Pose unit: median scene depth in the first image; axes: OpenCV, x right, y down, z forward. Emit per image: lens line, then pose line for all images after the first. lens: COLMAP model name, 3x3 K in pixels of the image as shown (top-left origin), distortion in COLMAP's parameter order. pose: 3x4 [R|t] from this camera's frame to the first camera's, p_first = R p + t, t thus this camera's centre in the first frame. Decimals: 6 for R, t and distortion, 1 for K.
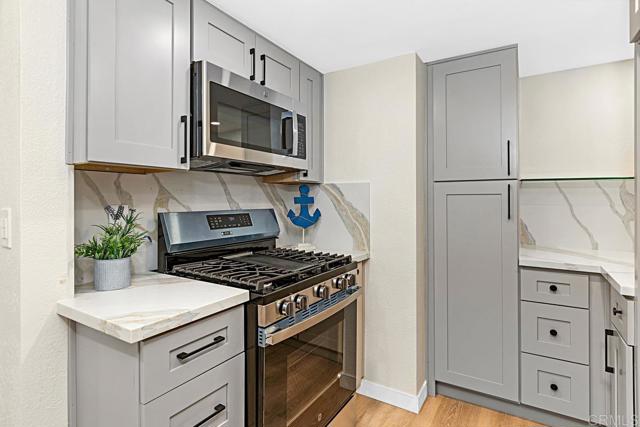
lens RADIAL K [[327.0, 0, 322.0], [0, 327.0, 189.6], [0, 0, 1]] dist [-0.001184, -0.000454]
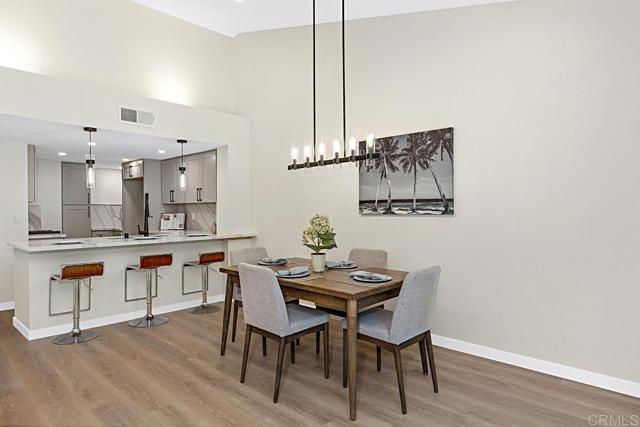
lens RADIAL K [[389.2, 0, 346.0], [0, 389.2, 207.5], [0, 0, 1]] dist [-0.005589, -0.001658]
pose [[0.165921, 0.006740, 0.986116, -2.781054], [-0.020995, 0.999774, -0.003301, -0.044667], [-0.985916, -0.020156, 0.166025, -2.146909]]
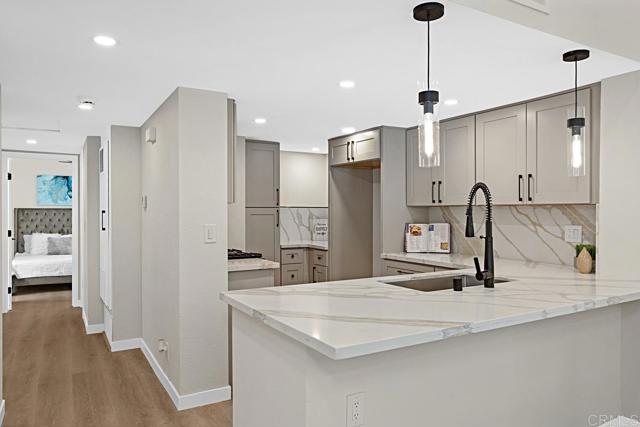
lens RADIAL K [[450.6, 0, 322.7], [0, 450.6, 213.0], [0, 0, 1]] dist [0.000110, -0.000561]
pose [[0.466007, -0.002895, 0.884776, -1.798225], [-0.021953, 0.999649, 0.014834, -0.044385], [-0.884508, -0.026336, 0.465780, -0.575962]]
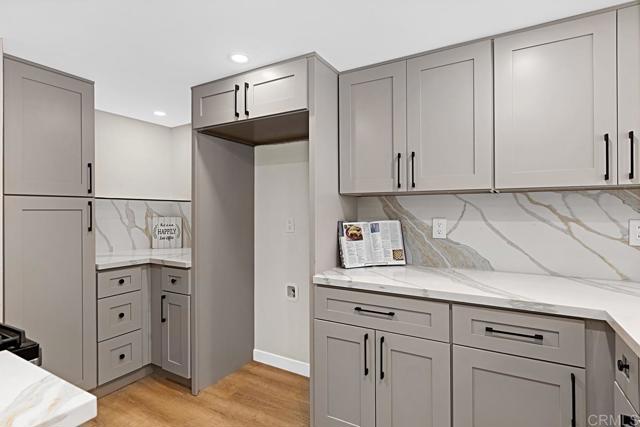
lens RADIAL K [[321.2, 0, 321.5], [0, 321.2, 208.7], [0, 0, 1]] dist [-0.000970, -0.000511]
pose [[-0.040393, 0.007591, 0.999155, -0.574000], [-0.020383, 0.999757, -0.008420, 0.002473], [-0.998976, -0.020706, -0.040228, 0.232510]]
